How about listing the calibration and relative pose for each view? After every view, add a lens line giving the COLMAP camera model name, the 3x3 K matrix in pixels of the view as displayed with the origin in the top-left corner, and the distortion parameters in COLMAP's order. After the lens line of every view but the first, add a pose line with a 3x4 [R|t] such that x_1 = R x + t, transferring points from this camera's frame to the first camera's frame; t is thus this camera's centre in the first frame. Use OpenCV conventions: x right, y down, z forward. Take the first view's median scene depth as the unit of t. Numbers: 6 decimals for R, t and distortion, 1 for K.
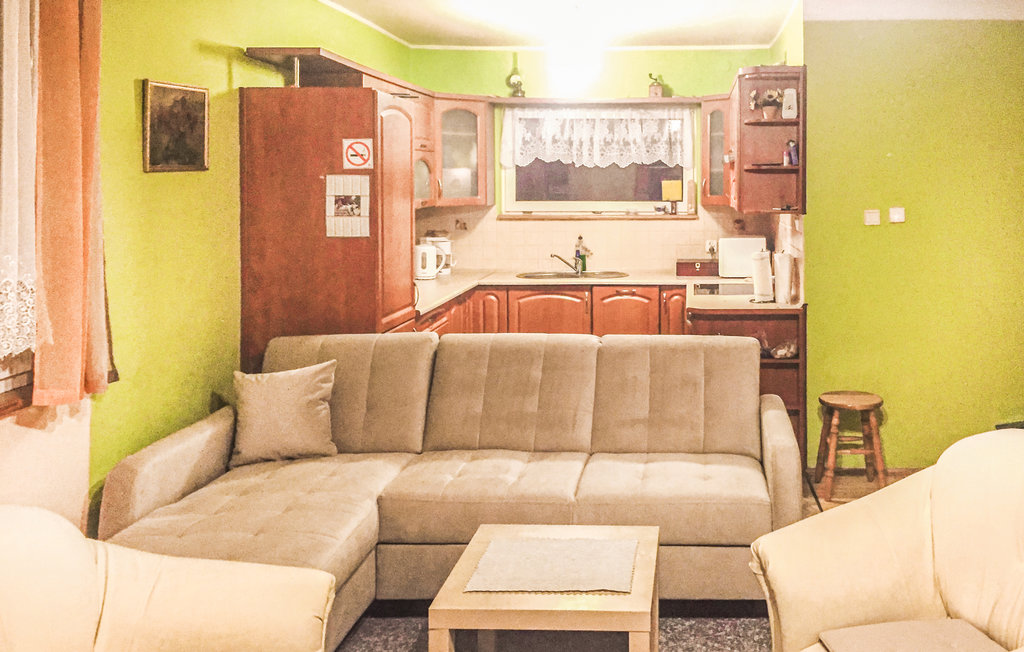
lens RADIAL K [[1154.0, 0, 512.0], [0, 1154.0, 326.0], [0, 0, 1]] dist [0.125673, -0.399022]
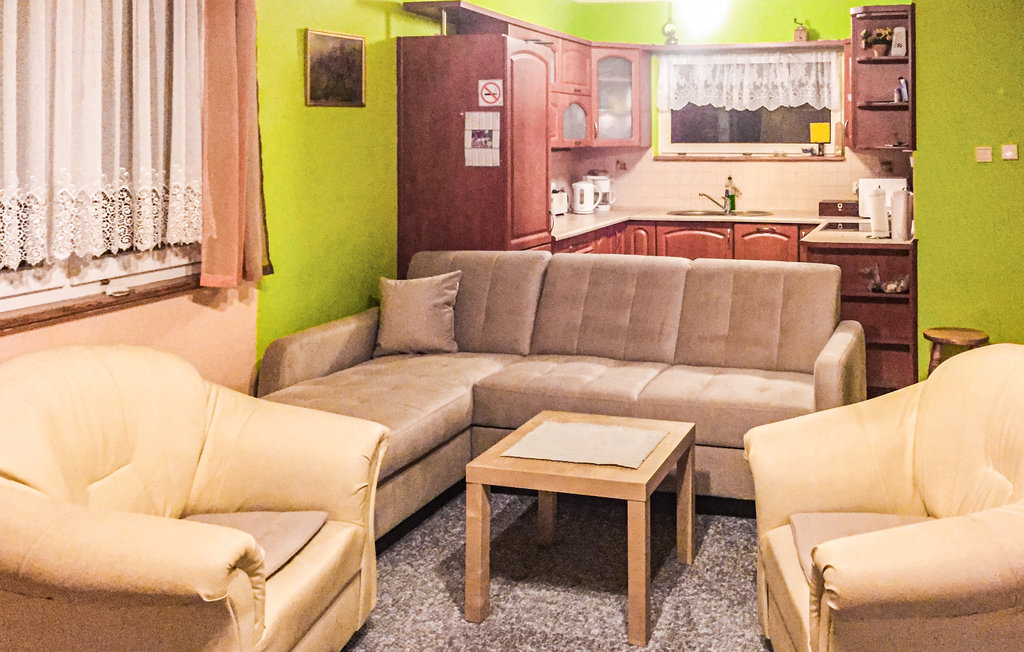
lens RADIAL K [[1154.0, 0, 512.0], [0, 1154.0, 326.0], [0, 0, 1]] dist [0.125673, -0.399022]
pose [[0.950370, 0.054074, -0.306385, 0.240758], [-0.049044, 0.998506, 0.024095, 0.050958], [0.307231, -0.007873, 0.951603, -0.083908]]
